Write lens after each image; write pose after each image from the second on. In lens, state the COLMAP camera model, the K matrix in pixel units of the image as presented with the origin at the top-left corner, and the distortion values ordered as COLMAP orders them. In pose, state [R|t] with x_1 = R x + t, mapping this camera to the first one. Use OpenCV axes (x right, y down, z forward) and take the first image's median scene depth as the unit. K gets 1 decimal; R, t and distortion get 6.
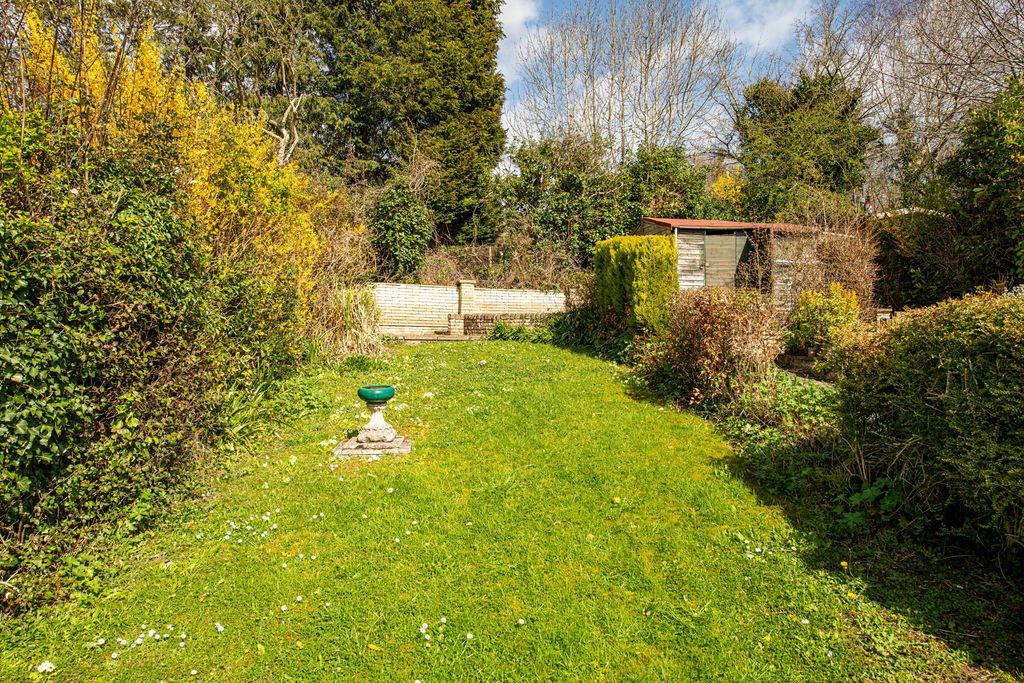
lens RADIAL K [[716.2, 0, 511.2], [0, 716.2, 342.5], [0, 0, 1]] dist [-0.001650, -0.001020]
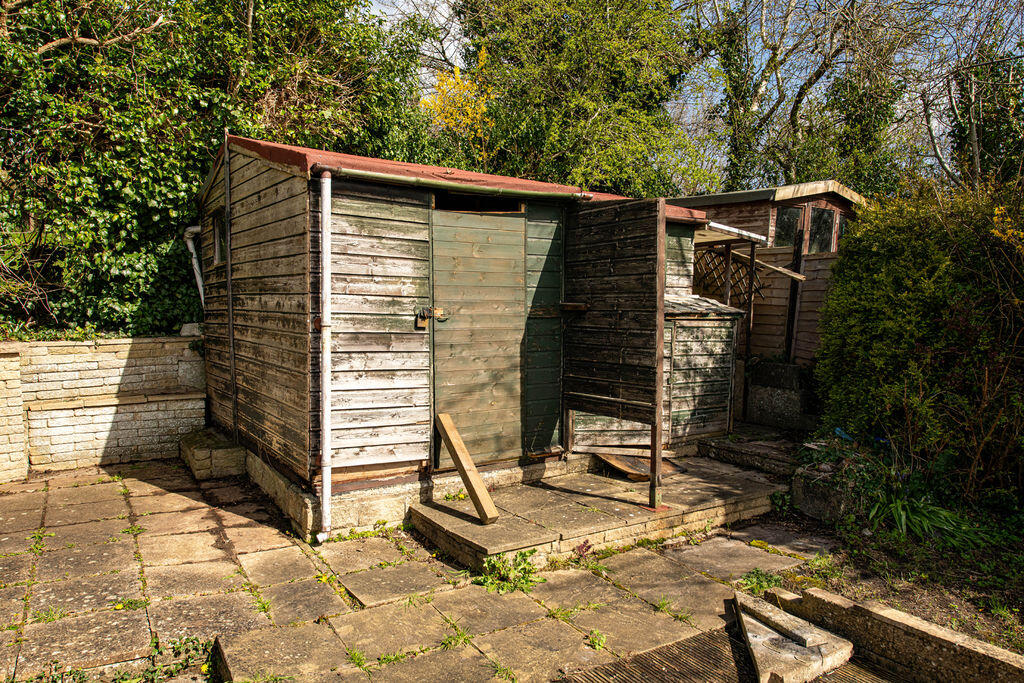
lens RADIAL K [[716.2, 0, 513.3], [0, 716.2, 342.7], [0, 0, 1]] dist [-0.001650, -0.001020]
pose [[0.902904, -0.007317, 0.429779, 0.170074], [-0.013270, 0.998904, 0.044887, -0.105935], [-0.429637, -0.046232, 0.901818, 0.698514]]
